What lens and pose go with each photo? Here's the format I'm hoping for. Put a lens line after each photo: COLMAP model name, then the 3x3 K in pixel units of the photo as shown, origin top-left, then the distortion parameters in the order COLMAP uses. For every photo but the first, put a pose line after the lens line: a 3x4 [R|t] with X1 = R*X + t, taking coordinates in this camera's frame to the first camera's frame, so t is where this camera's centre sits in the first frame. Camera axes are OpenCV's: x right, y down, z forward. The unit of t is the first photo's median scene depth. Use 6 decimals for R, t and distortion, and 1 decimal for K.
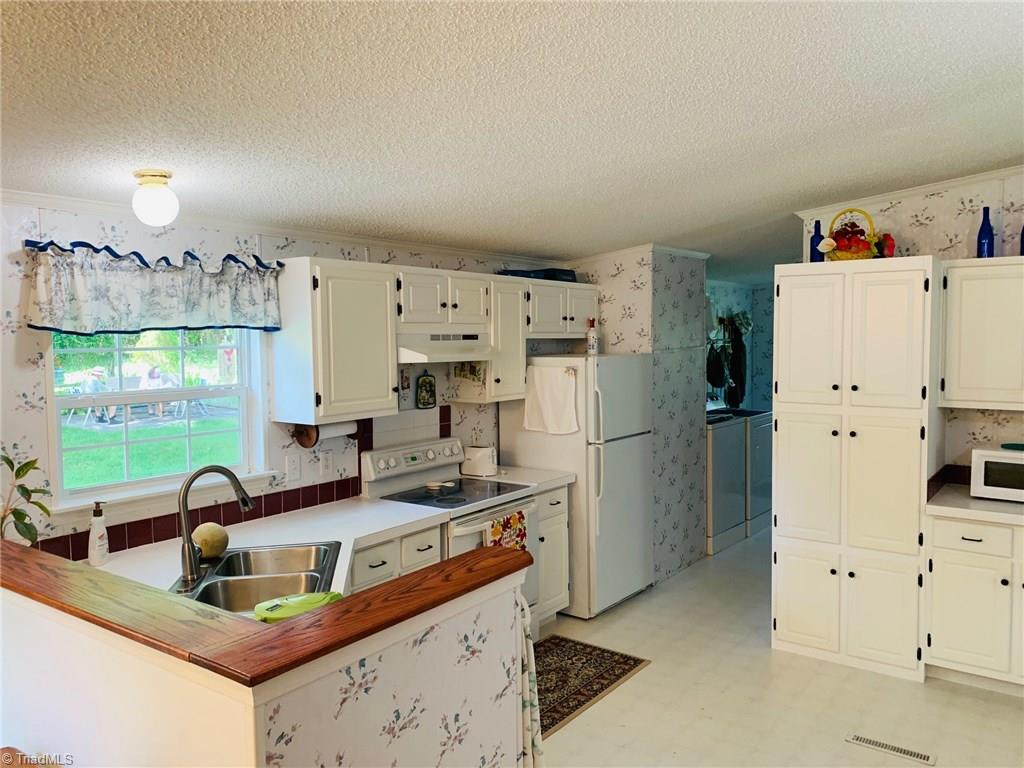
lens RADIAL K [[772.6, 0, 519.3], [0, 772.6, 376.4], [0, 0, 1]] dist [0.037258, -0.036194]
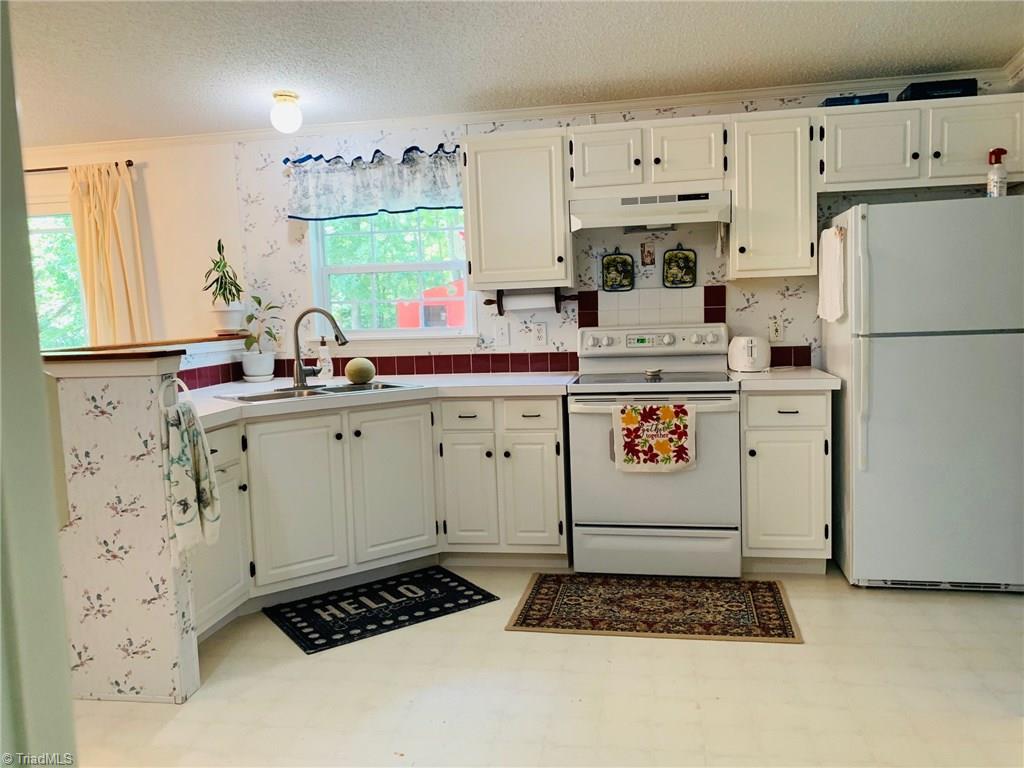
lens RADIAL K [[772.6, 0, 515.4], [0, 772.6, 389.2], [0, 0, 1]] dist [0.037258, -0.036194]
pose [[0.444715, 0.089973, -0.891142, 0.661028], [-0.014632, 0.995539, 0.093211, 0.085751], [0.895553, -0.028414, 0.444048, 0.485966]]
